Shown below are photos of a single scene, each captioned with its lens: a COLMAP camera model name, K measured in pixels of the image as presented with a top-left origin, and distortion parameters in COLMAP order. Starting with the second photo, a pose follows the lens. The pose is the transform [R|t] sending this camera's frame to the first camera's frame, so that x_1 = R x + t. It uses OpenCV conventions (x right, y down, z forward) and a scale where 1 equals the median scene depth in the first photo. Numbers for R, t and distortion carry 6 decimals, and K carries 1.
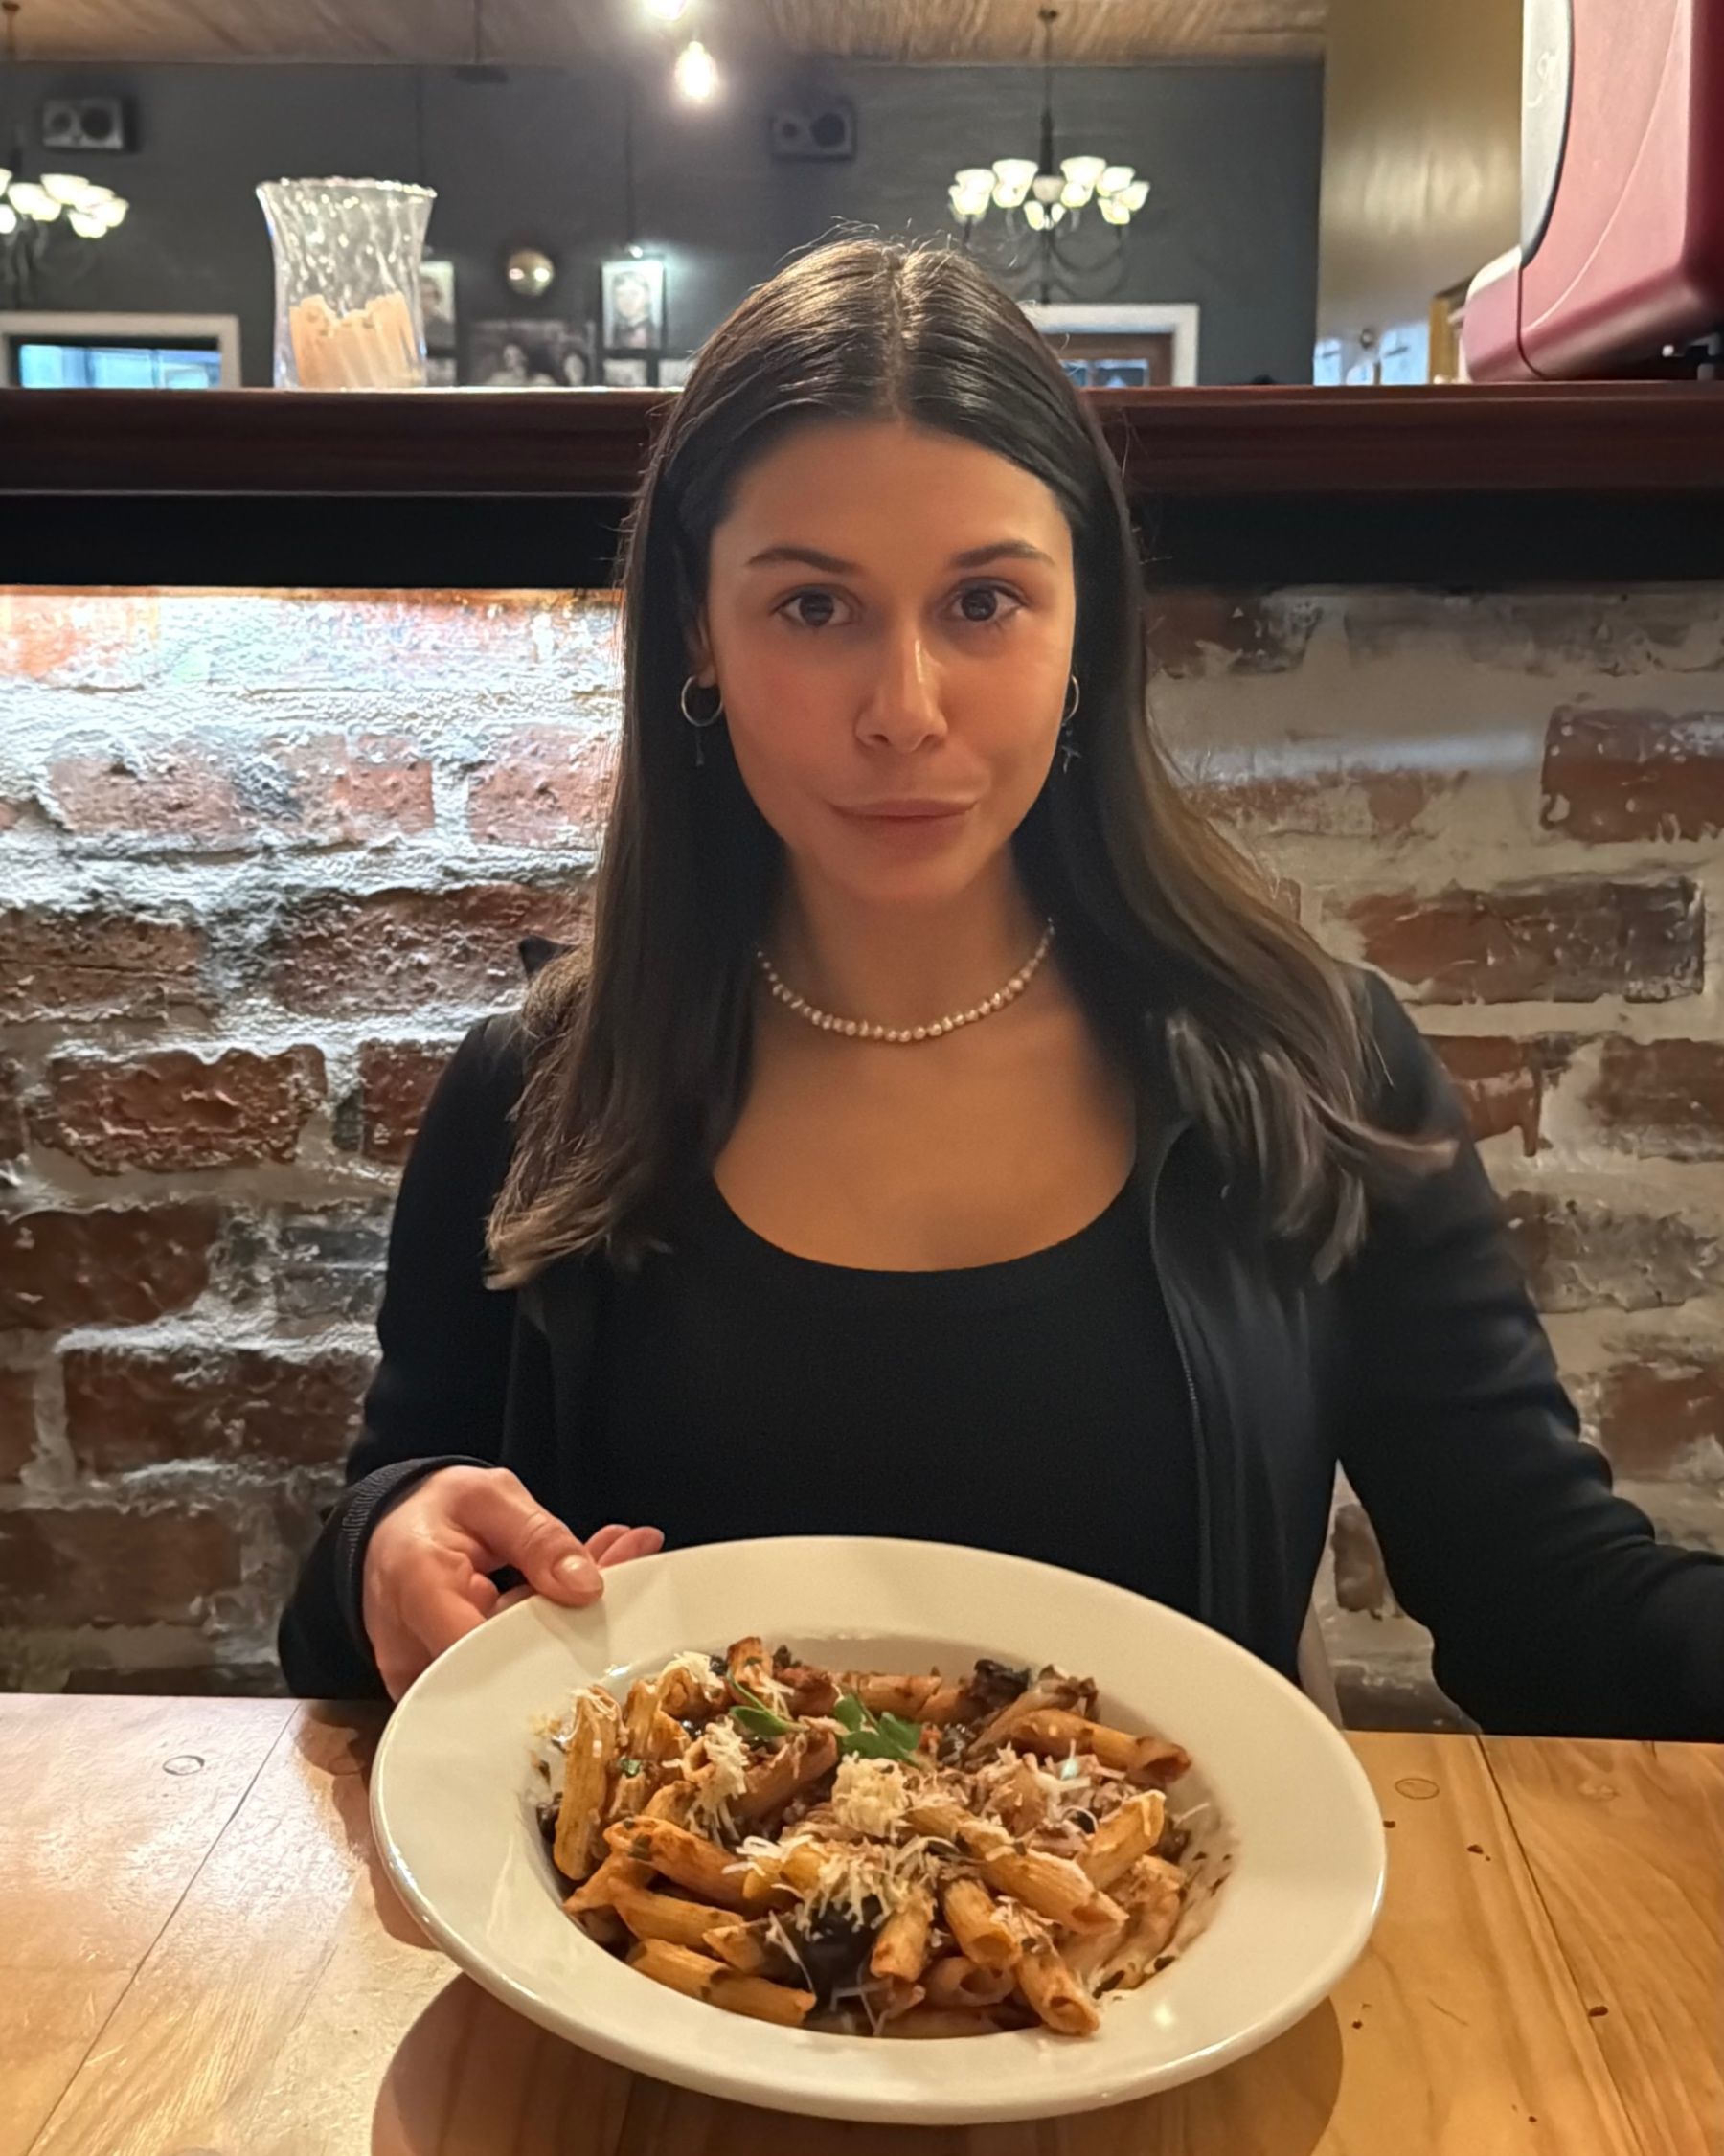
lens RADIAL K [[3032.3, 0, 848.9], [0, 3032.3, 911.7], [0, 0, 1]] dist [0.189558, -0.630543]
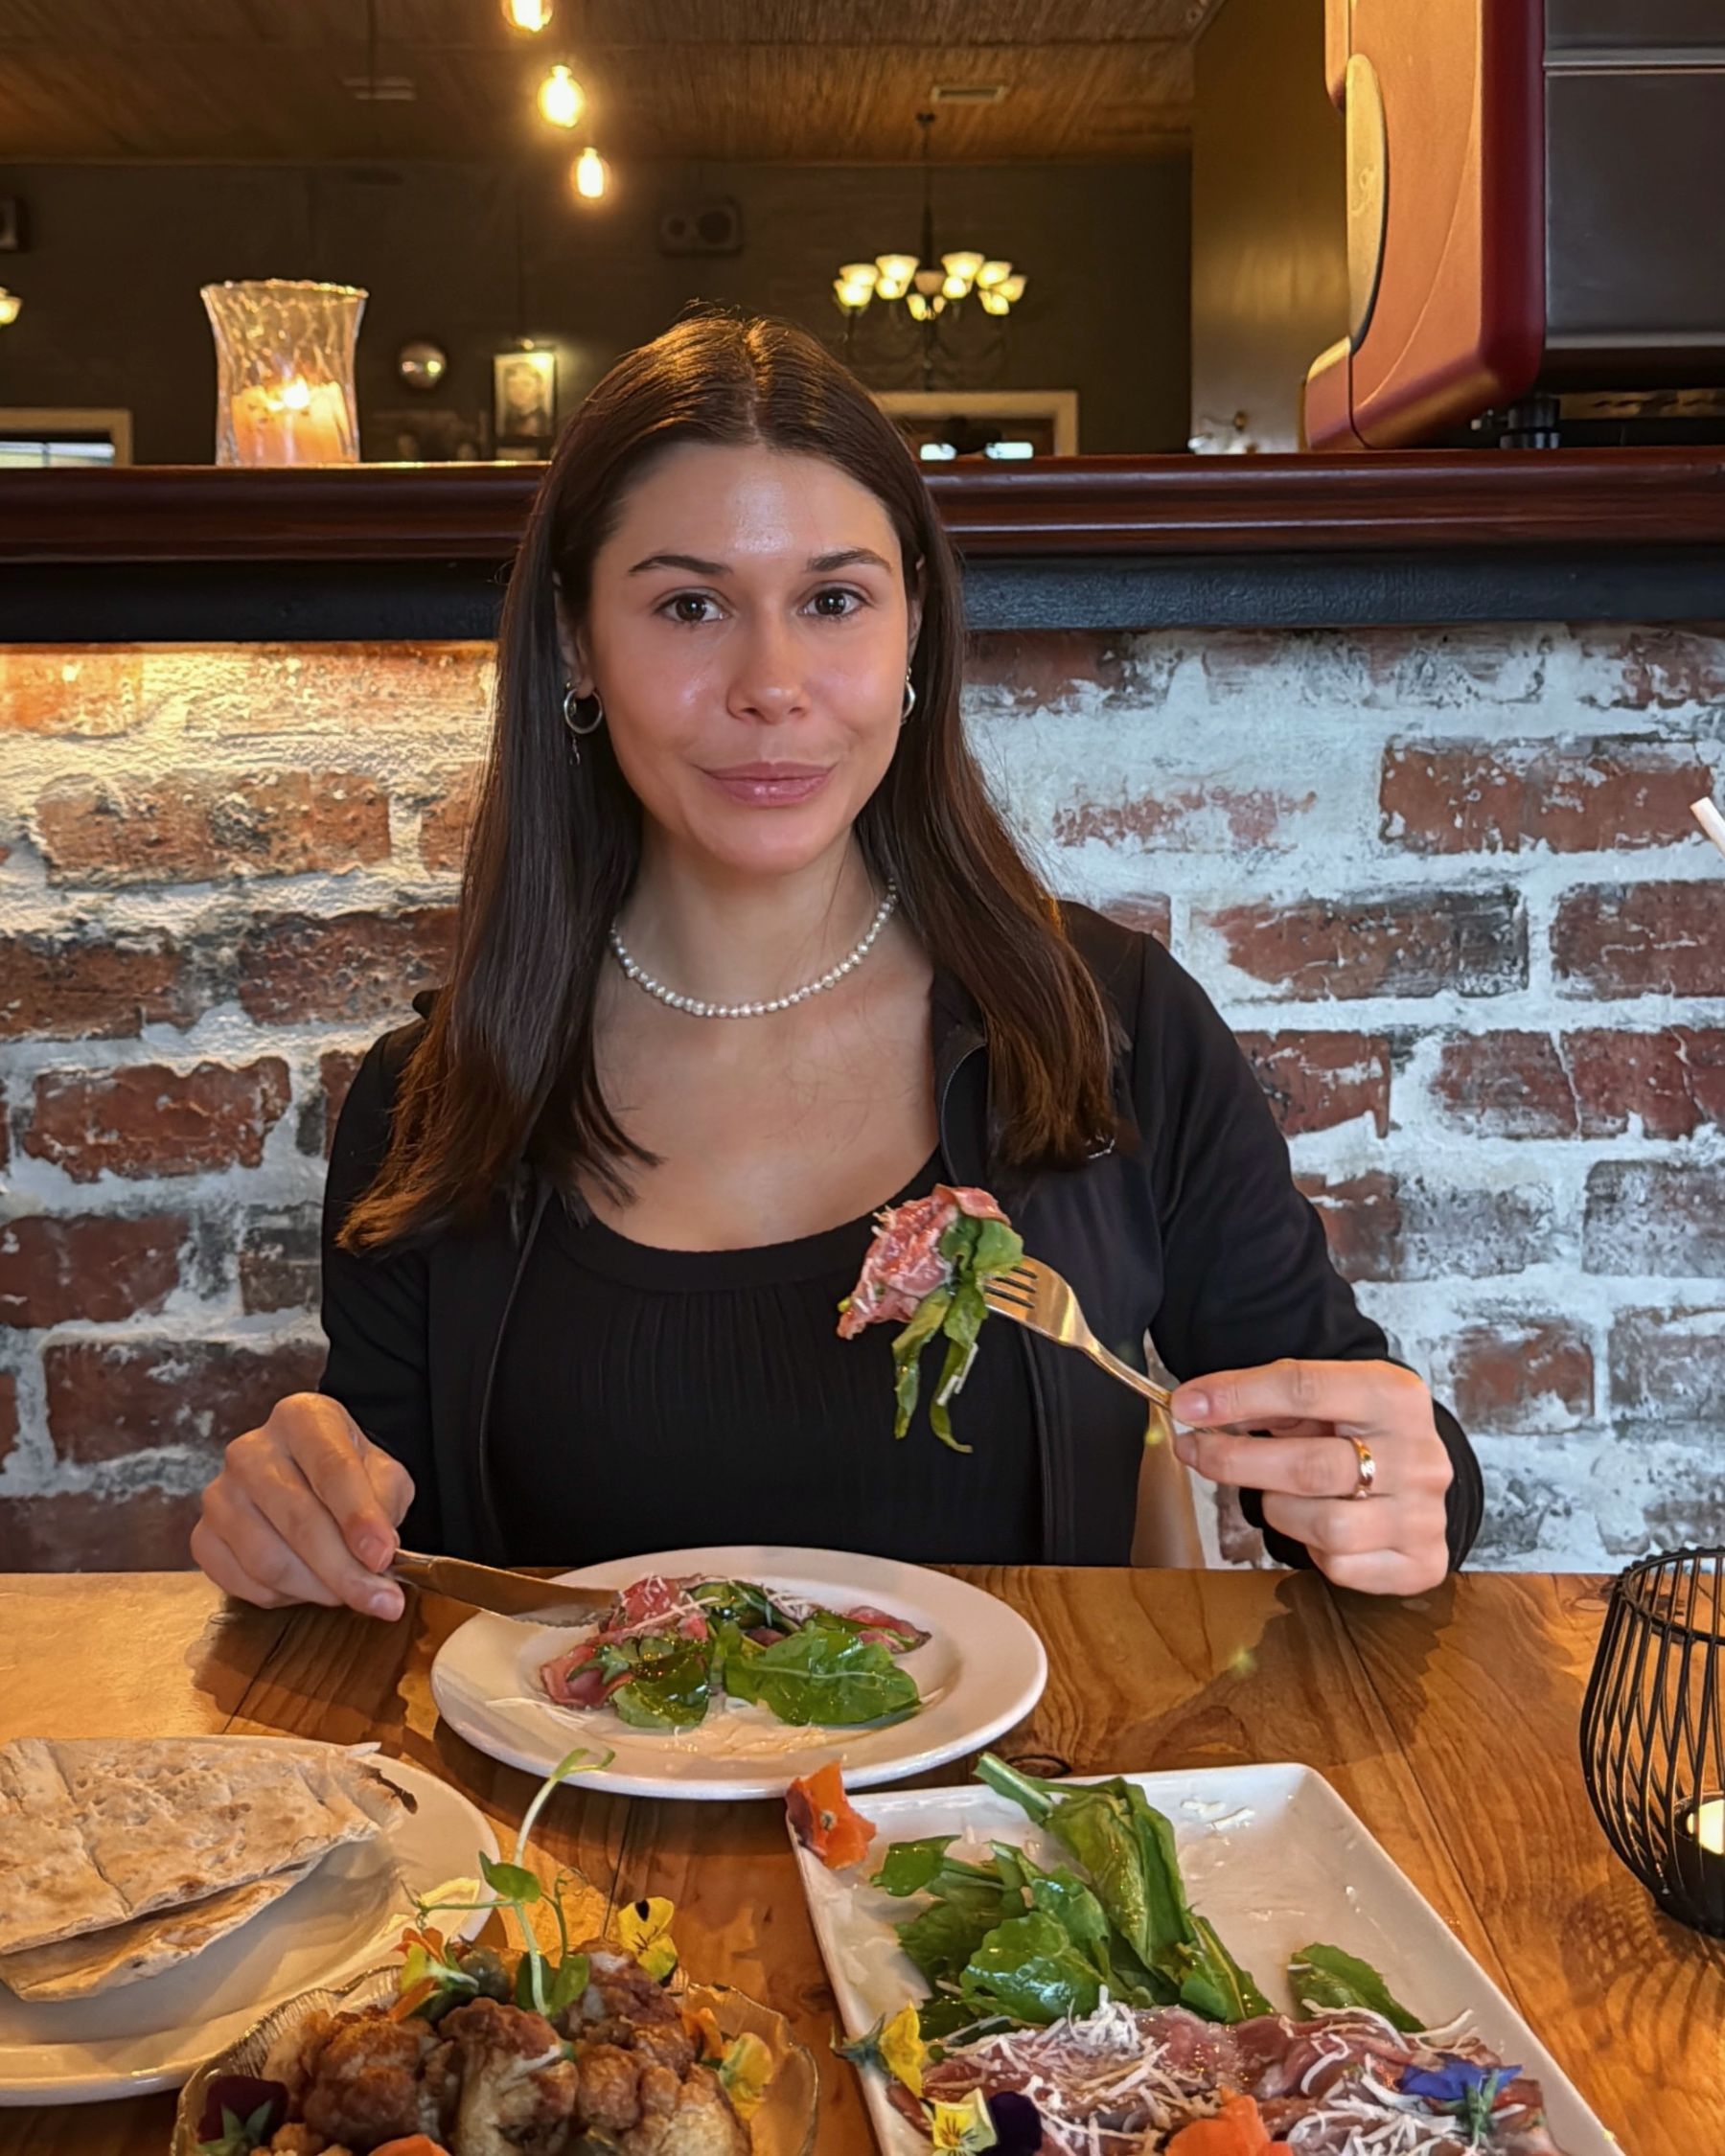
lens RADIAL K [[3014.3, 0, 871.1], [0, 3014.3, 724.3], [0, 0, 1]] dist [0.199366, -0.590473]
pose [[0.998998, -0.013457, 0.042695, -0.008160], [0.017118, 0.996097, -0.086587, 0.022706], [-0.041363, 0.087231, 0.995329, -0.107202]]
